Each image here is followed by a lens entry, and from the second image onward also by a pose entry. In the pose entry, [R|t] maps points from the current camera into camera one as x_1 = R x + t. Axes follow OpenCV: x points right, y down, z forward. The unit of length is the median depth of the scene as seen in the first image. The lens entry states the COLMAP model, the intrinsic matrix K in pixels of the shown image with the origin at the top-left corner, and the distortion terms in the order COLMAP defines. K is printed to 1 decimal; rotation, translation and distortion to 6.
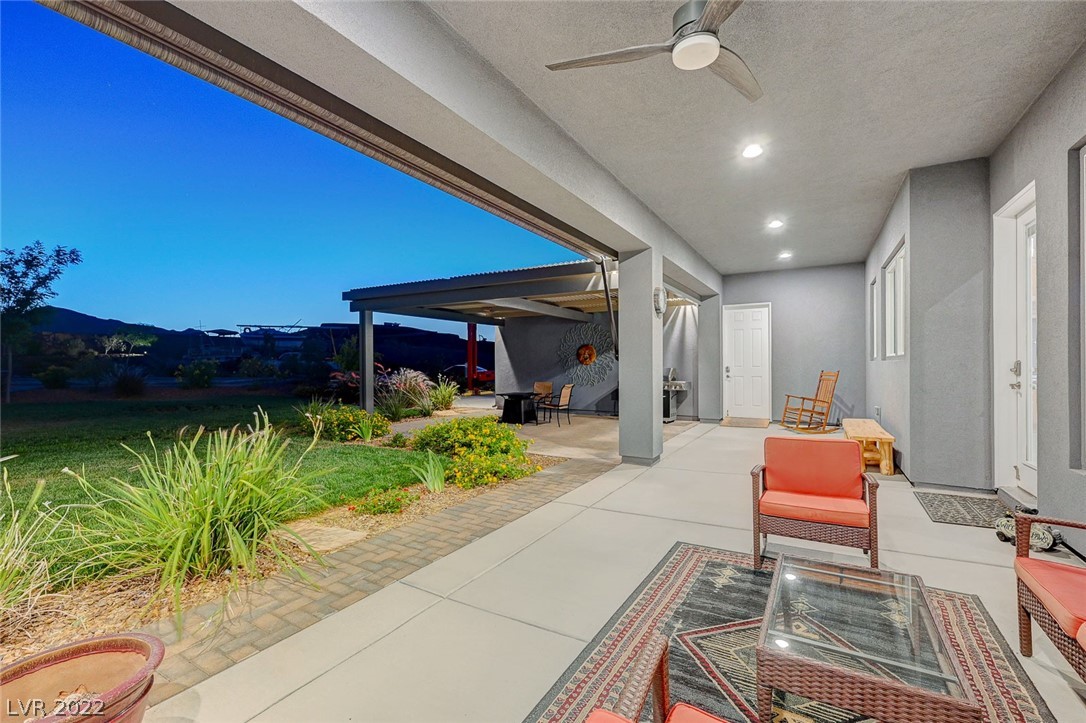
lens RADIAL K [[471.4, 0, 543.9], [0, 471.4, 364.2], [0, 0, 1]] dist [-0.001701, -0.000069]
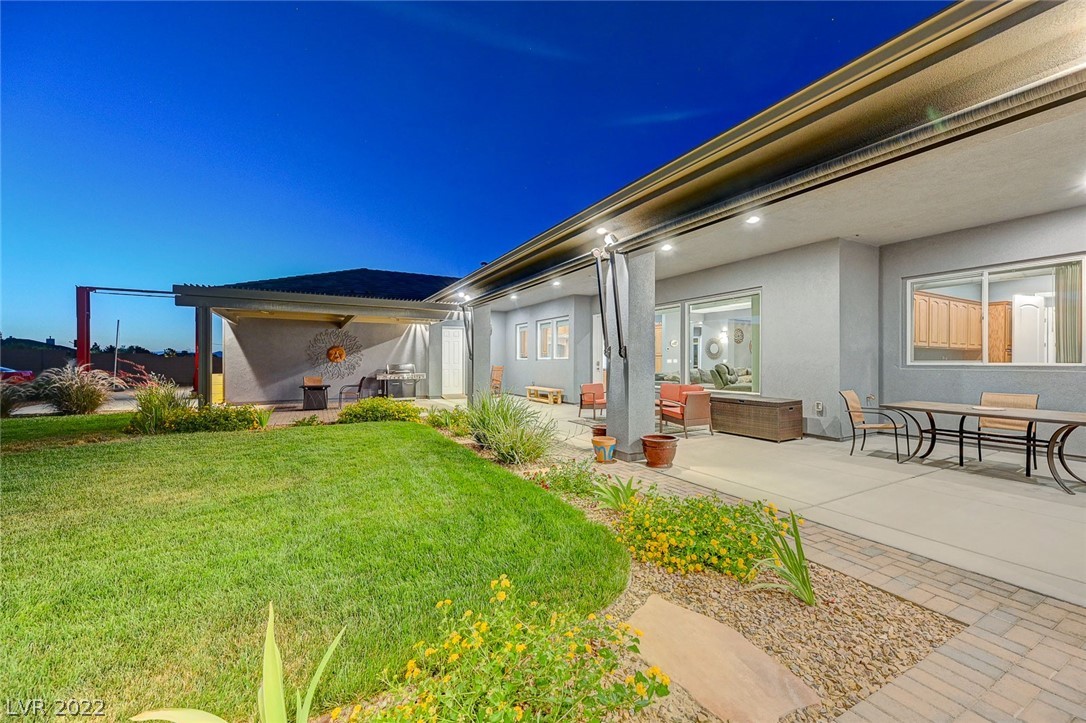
lens RADIAL K [[442.7, 0, 543.9], [0, 442.7, 361.9], [0, 0, 1]] dist [0.000754, -0.000200]
pose [[0.519167, 0.005876, 0.854653, -0.678737], [-0.004176, 0.999982, -0.004339, 0.002994], [-0.854663, -0.001316, 0.519182, -0.103893]]
